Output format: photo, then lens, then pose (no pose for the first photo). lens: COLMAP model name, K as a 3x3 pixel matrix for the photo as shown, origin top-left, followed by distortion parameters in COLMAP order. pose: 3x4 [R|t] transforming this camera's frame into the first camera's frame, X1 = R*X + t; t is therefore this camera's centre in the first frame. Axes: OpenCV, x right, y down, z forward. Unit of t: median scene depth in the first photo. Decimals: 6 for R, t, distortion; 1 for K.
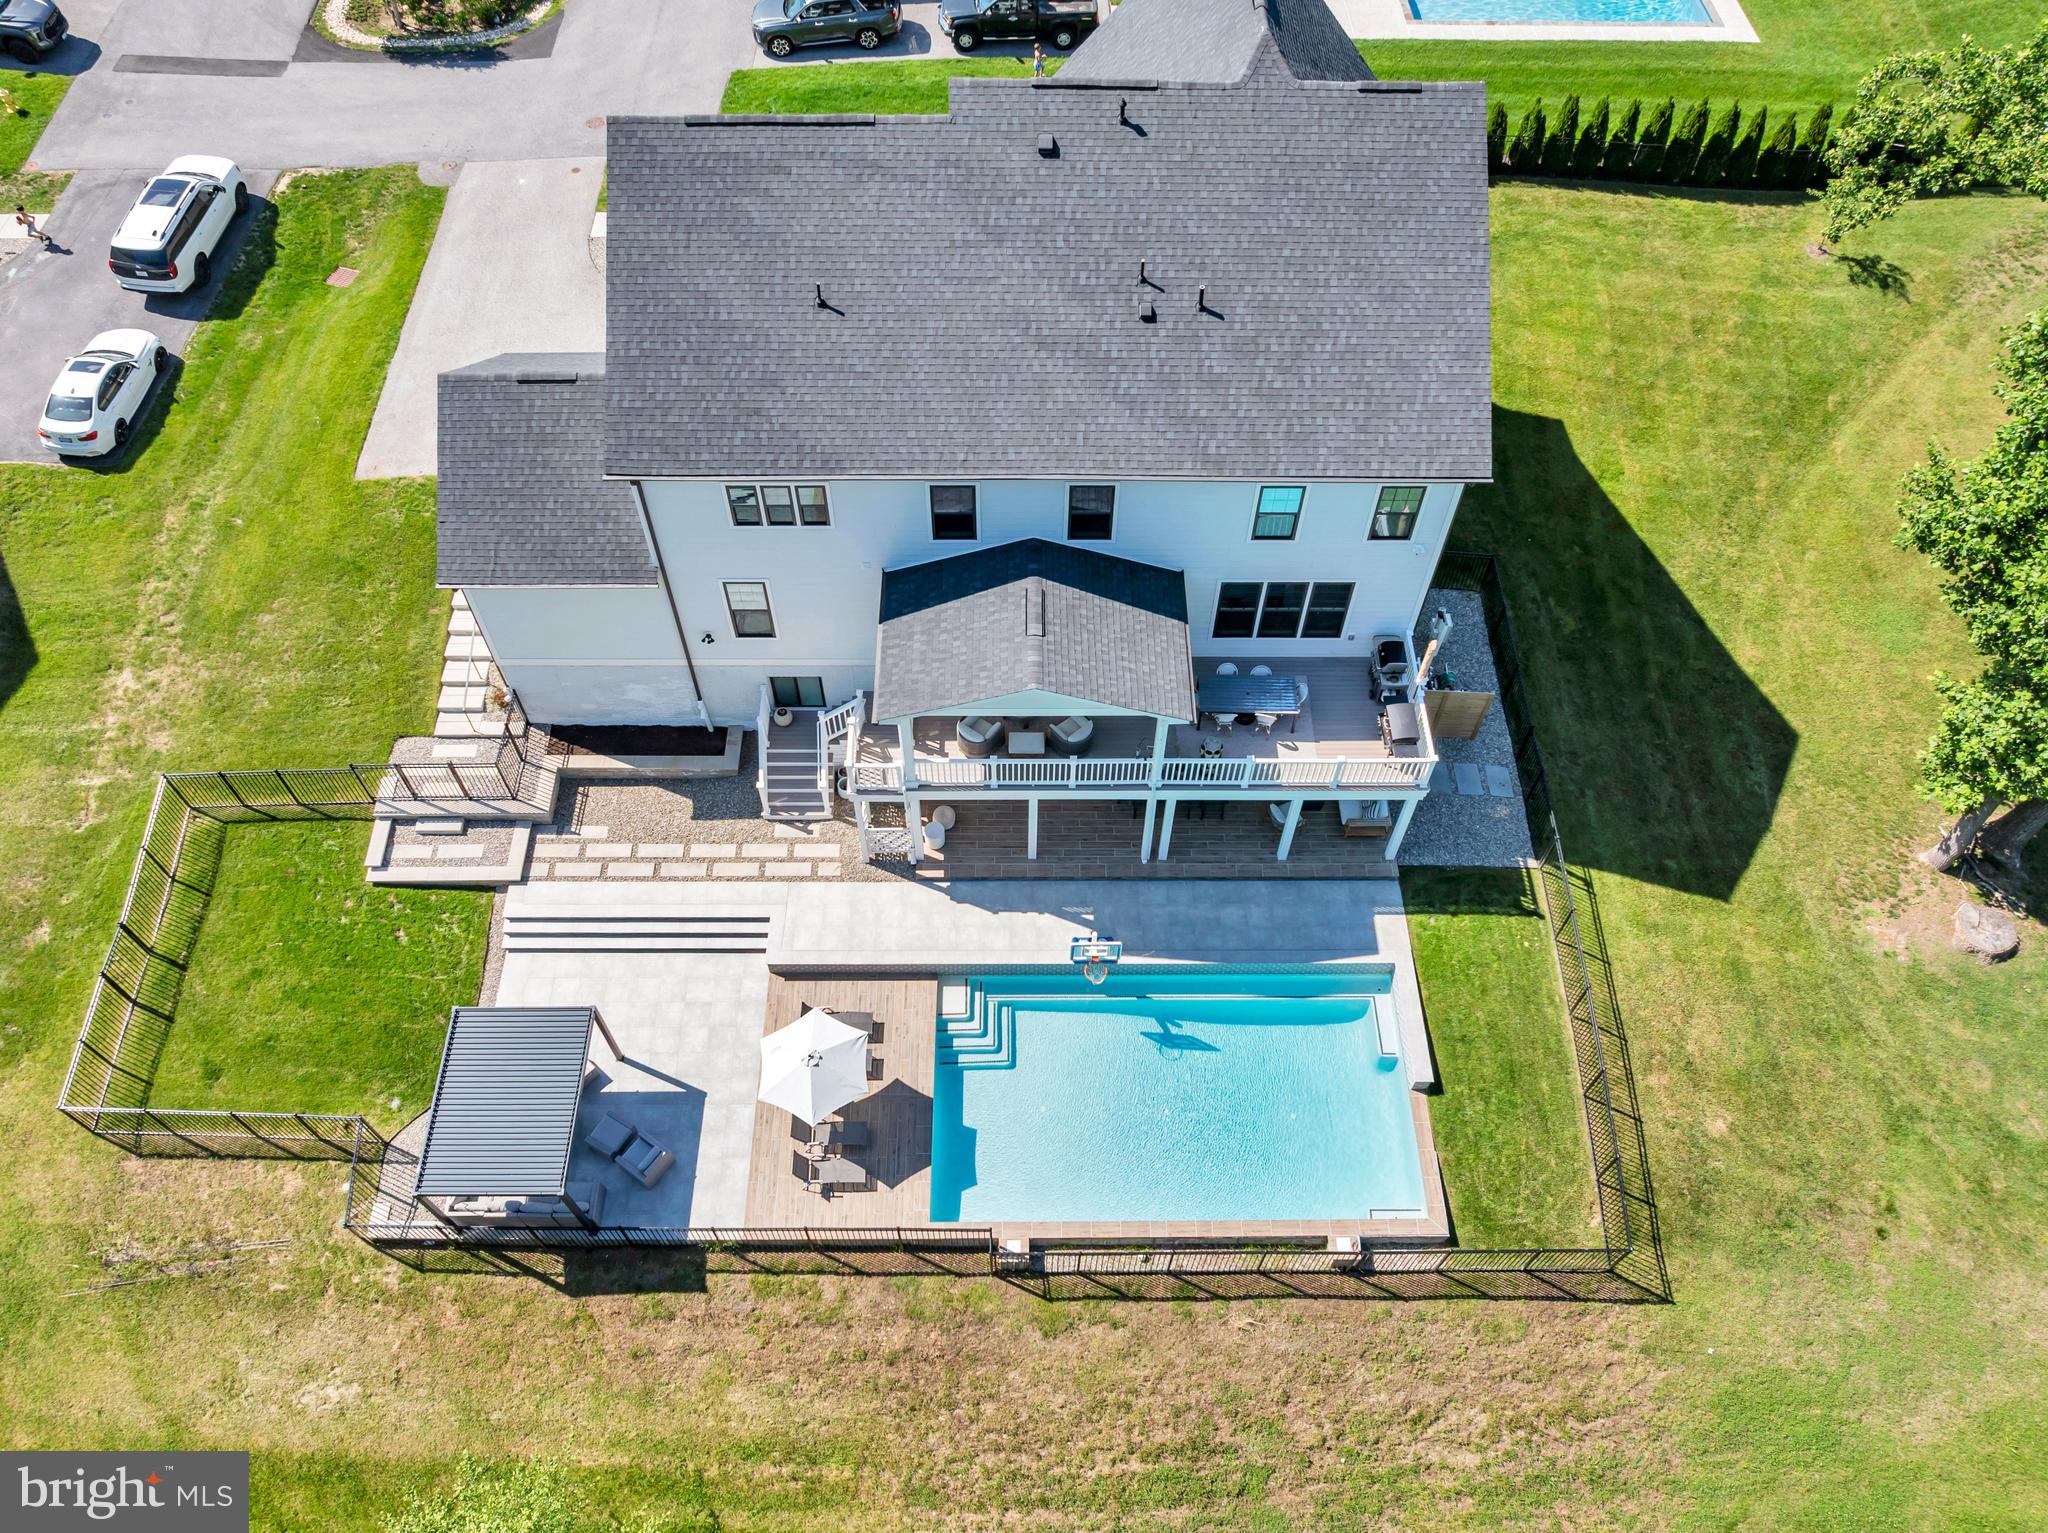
lens RADIAL K [[1440.4, 0, 1028.7], [0, 1440.4, 834.0], [0, 0, 1]] dist [-0.032603, -0.004285]
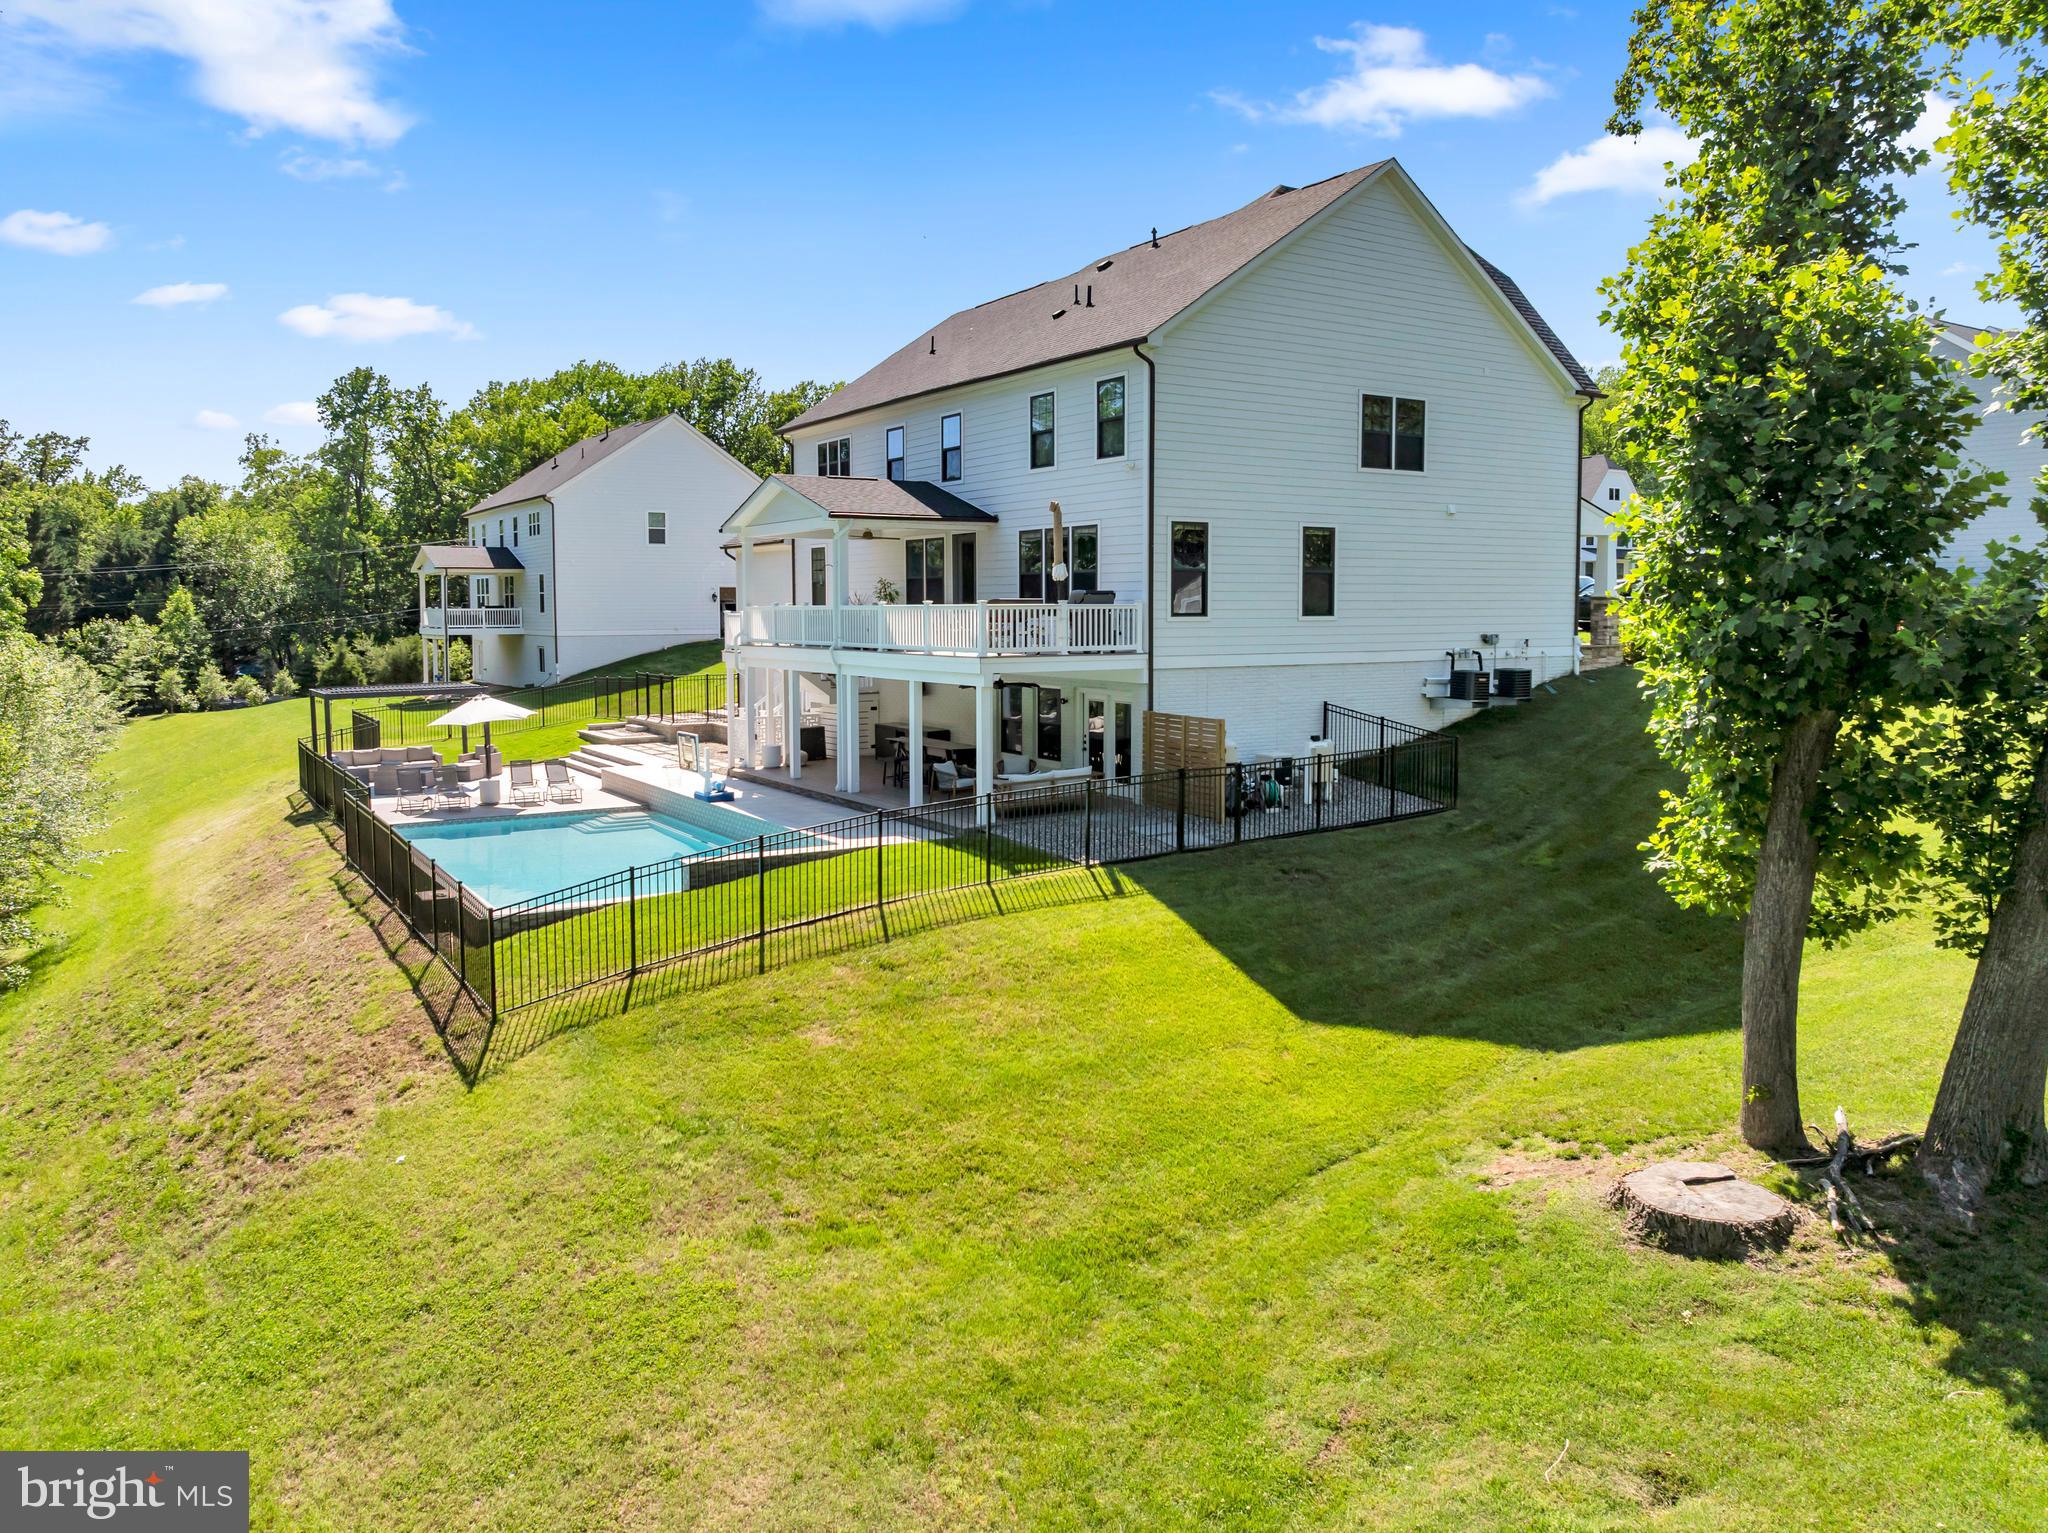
lens RADIAL K [[1451.2, 0, 1004.5], [0, 1451.2, 702.7], [0, 0, 1]] dist [-0.035263, 0.002898]
pose [[0.525472, 0.051553, -0.849248, 0.985549], [-0.710439, 0.575804, -0.404630, 0.307089], [0.468141, 0.815961, 0.339194, 0.748285]]
